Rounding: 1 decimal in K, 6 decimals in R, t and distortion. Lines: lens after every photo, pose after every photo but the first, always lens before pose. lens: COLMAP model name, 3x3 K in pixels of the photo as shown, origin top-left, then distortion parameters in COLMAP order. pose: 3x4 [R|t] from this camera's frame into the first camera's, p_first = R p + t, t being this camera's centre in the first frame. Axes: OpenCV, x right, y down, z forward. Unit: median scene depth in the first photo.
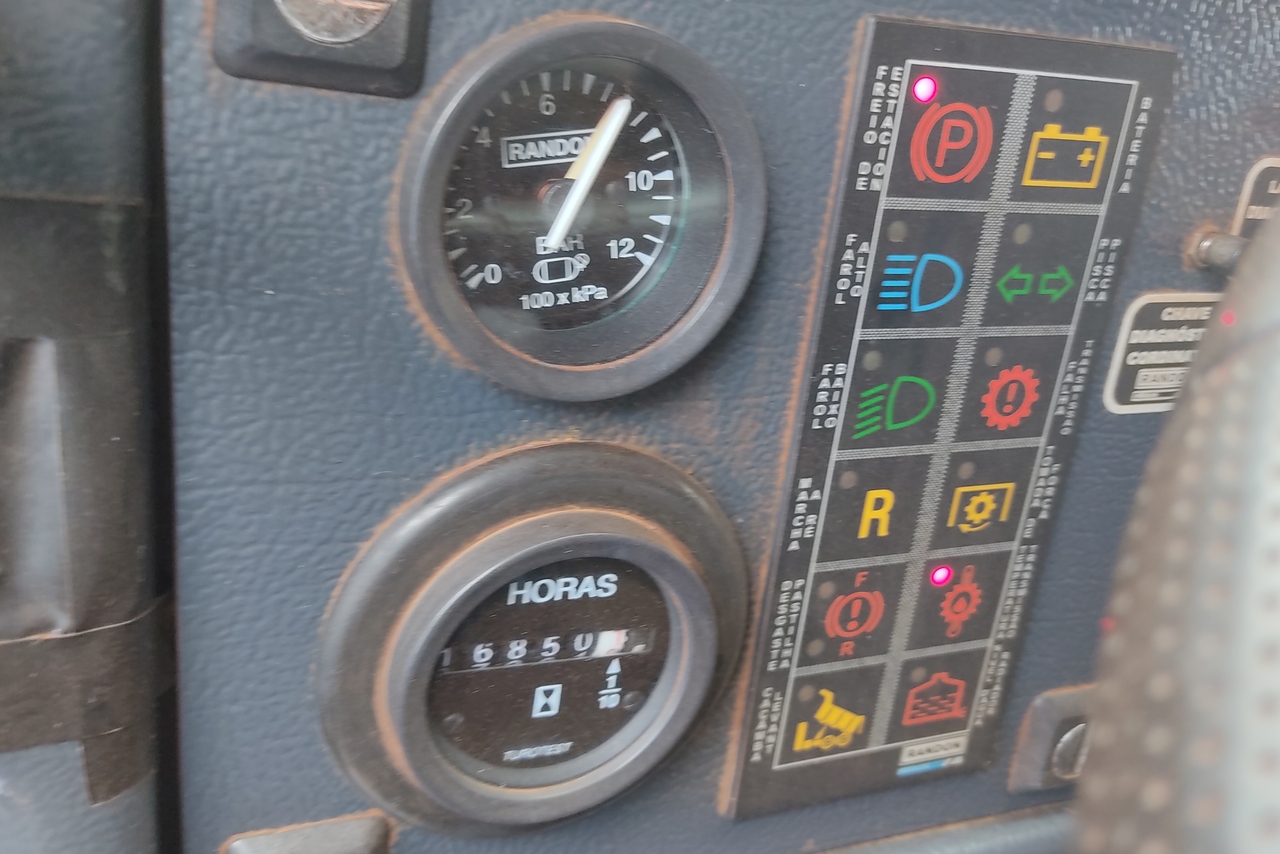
lens RADIAL K [[1150.8, 0, 640.0], [0, 1150.8, 427.0], [0, 0, 1]] dist [0.112231, -0.226587]
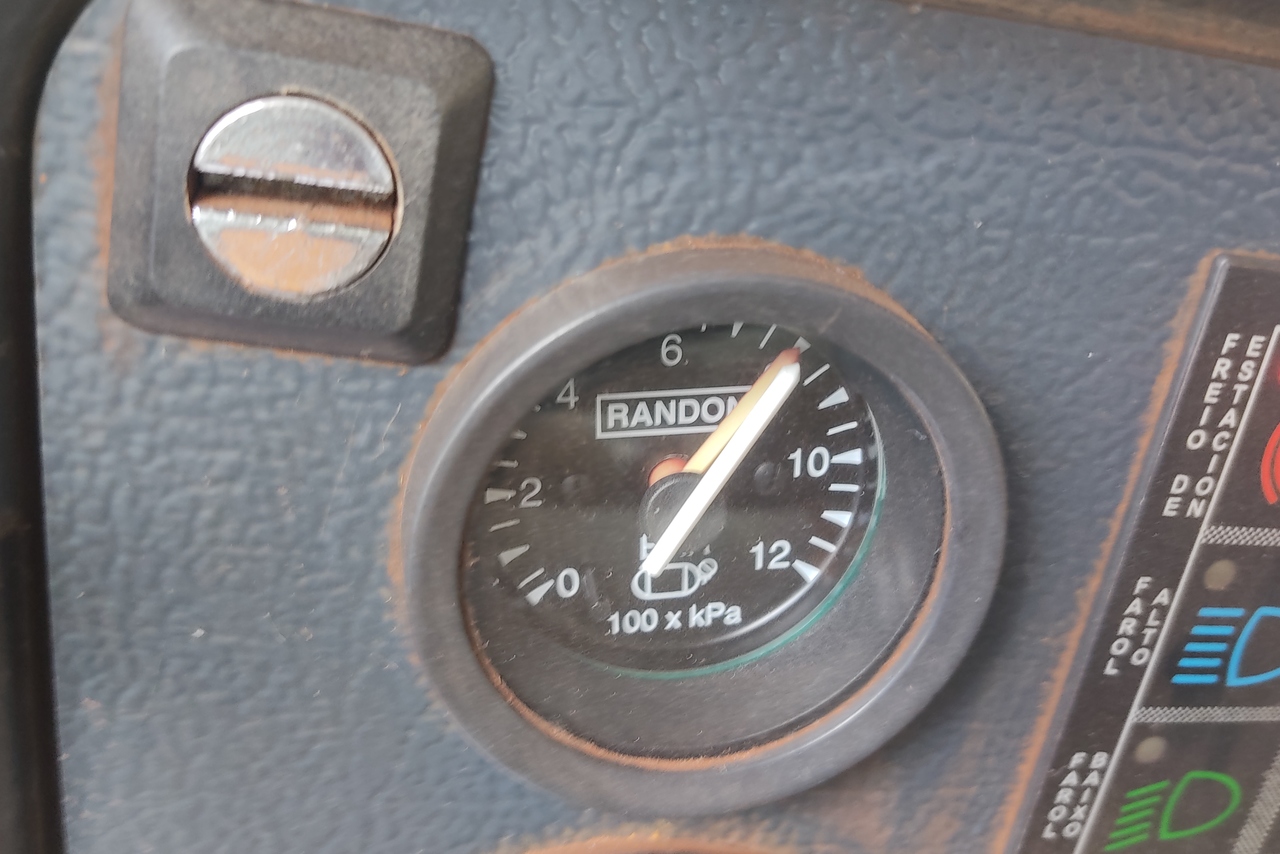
lens RADIAL K [[1120.1, 0, 667.0], [0, 1120.1, 428.6], [0, 0, 1]] dist [0.064721, -0.179111]
pose [[0.975309, 0.120113, -0.185325, 0.038321], [-0.117104, 0.992749, 0.027140, -0.254407], [0.187241, -0.004767, 0.982302, 0.390861]]
